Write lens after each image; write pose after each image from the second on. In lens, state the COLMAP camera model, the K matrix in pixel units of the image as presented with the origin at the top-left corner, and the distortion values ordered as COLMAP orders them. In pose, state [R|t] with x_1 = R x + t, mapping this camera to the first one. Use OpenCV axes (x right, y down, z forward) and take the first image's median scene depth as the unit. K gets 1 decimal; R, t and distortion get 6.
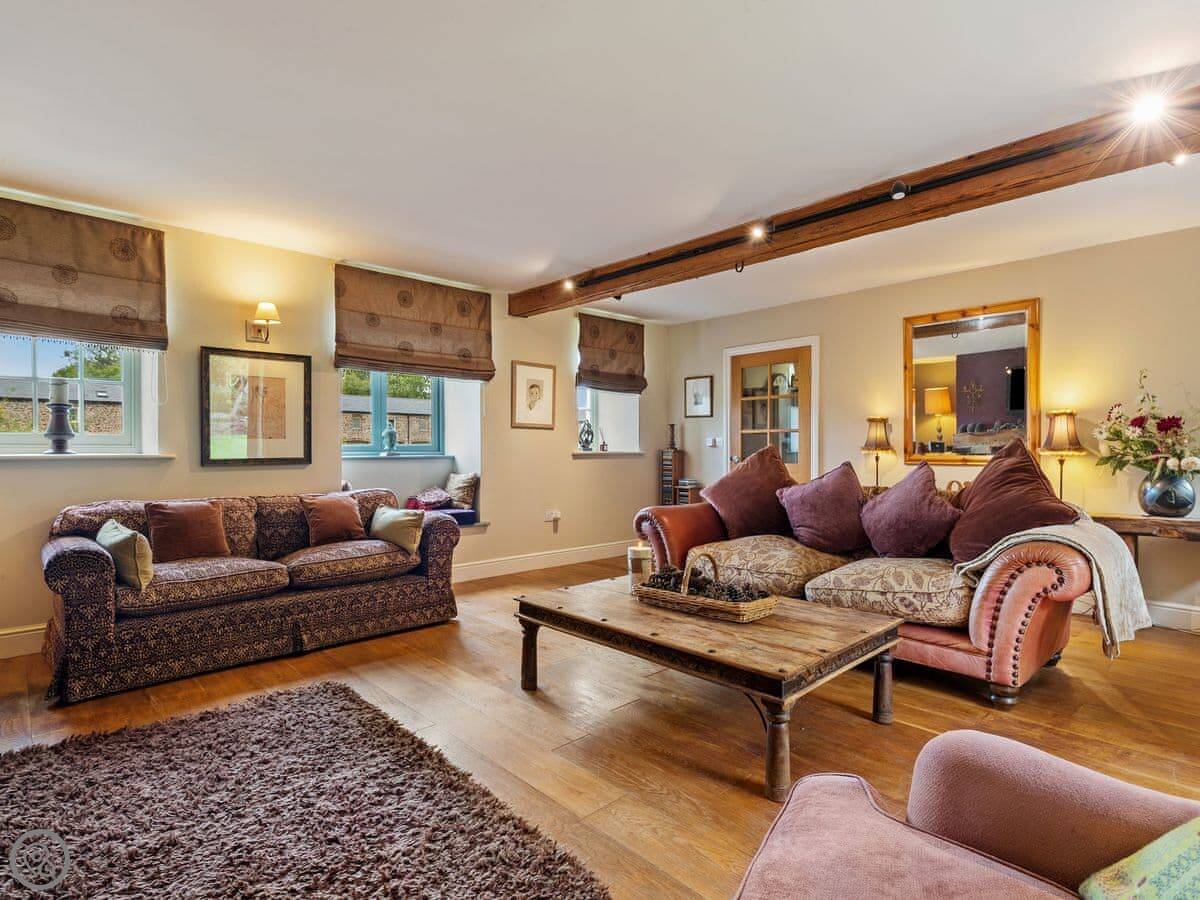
lens RADIAL K [[626.2, 0, 623.5], [0, 626.2, 450.4], [0, 0, 1]] dist [0.000697, -0.000385]
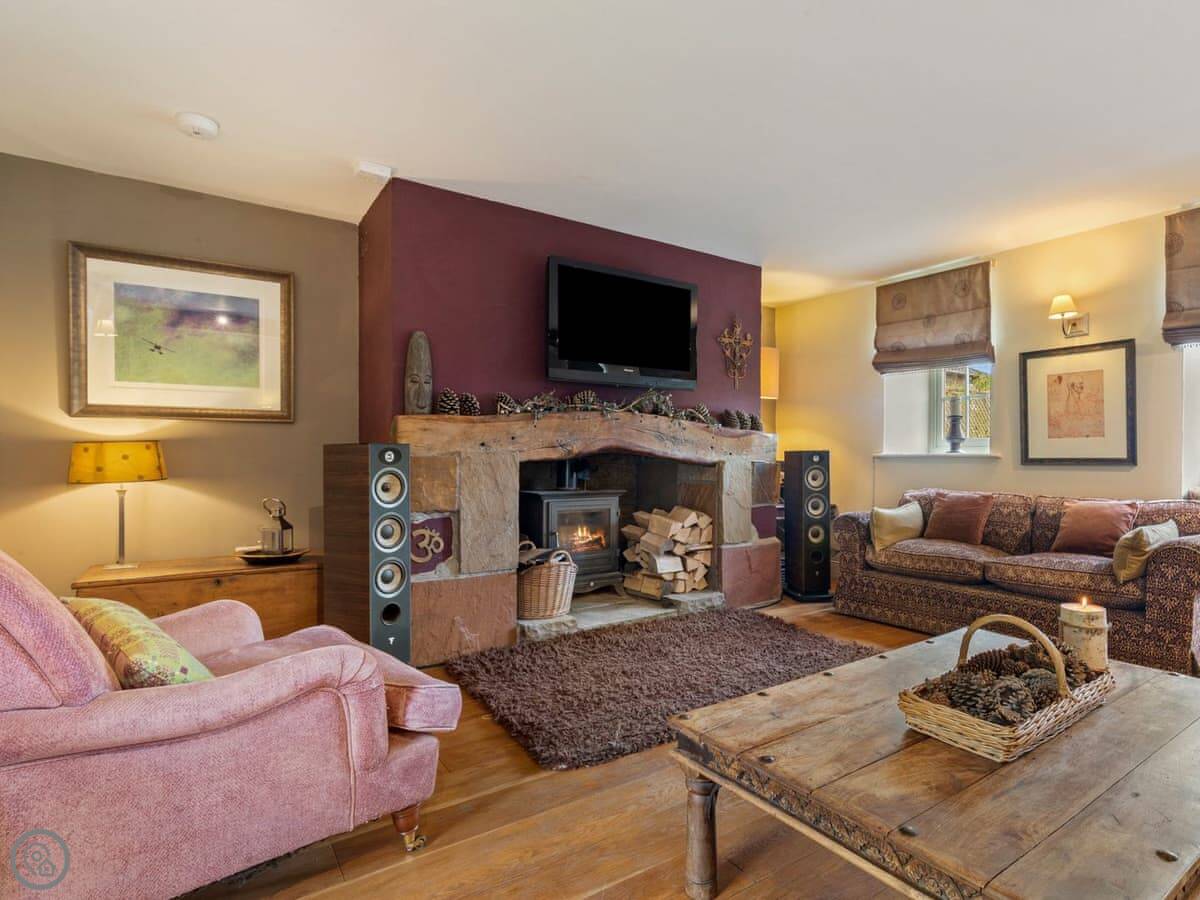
lens RADIAL K [[626.2, 0, 623.5], [0, 626.2, 450.4], [0, 0, 1]] dist [0.000697, -0.000385]
pose [[-0.165343, -0.008619, -0.986198, 0.511738], [-0.006195, 0.999951, -0.007701, 0.013576], [0.986217, 0.004836, -0.165388, 0.520051]]
